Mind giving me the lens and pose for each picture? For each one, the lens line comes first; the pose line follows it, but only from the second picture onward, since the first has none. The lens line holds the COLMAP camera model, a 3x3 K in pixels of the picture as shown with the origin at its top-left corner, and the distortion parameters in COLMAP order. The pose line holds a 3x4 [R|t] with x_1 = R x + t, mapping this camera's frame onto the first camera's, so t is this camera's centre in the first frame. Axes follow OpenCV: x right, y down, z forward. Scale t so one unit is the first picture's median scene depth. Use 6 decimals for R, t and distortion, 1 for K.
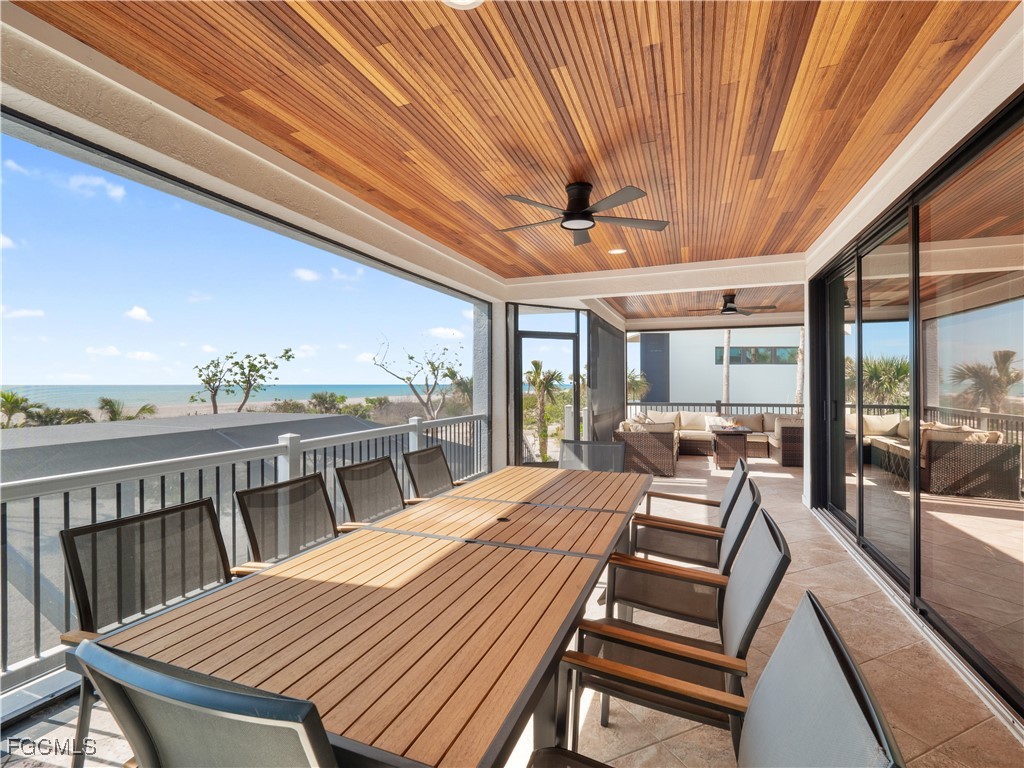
lens RADIAL K [[495.0, 0, 513.7], [0, 495.0, 378.5], [0, 0, 1]] dist [-0.015852, -0.000115]
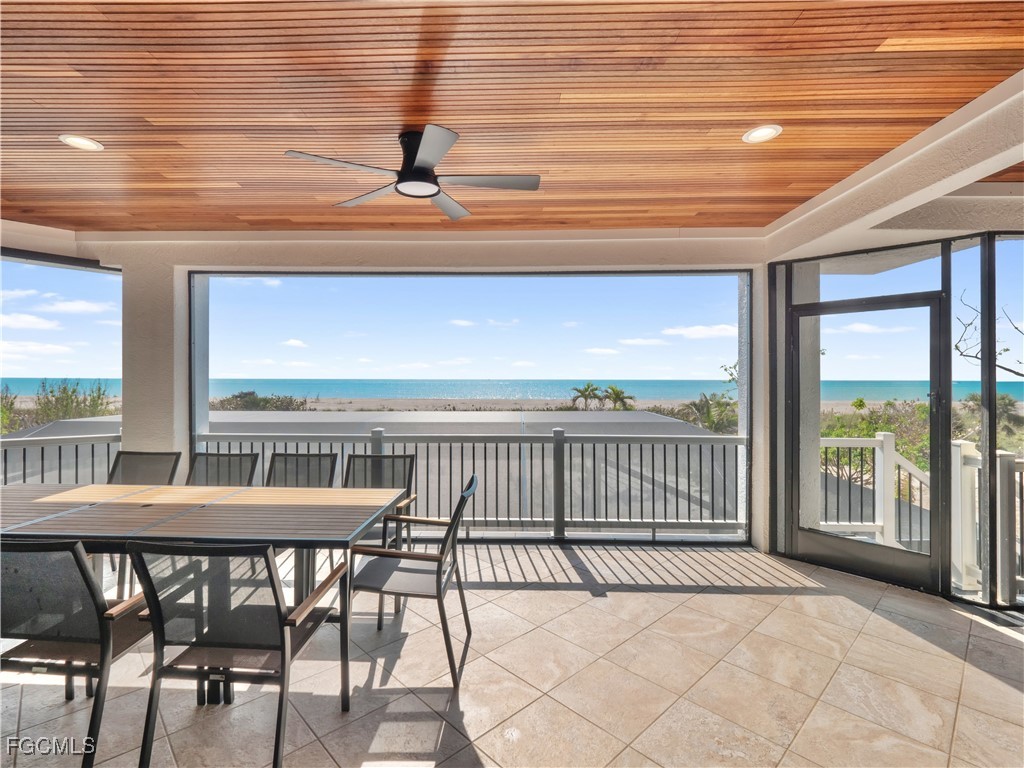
lens RADIAL K [[495.0, 0, 513.7], [0, 495.0, 378.5], [0, 0, 1]] dist [-0.015852, -0.000115]
pose [[0.309466, 0.002787, -0.950907, 0.541273], [0.007383, 0.999959, 0.005334, -0.016071], [0.950882, -0.008671, 0.309432, 0.551643]]
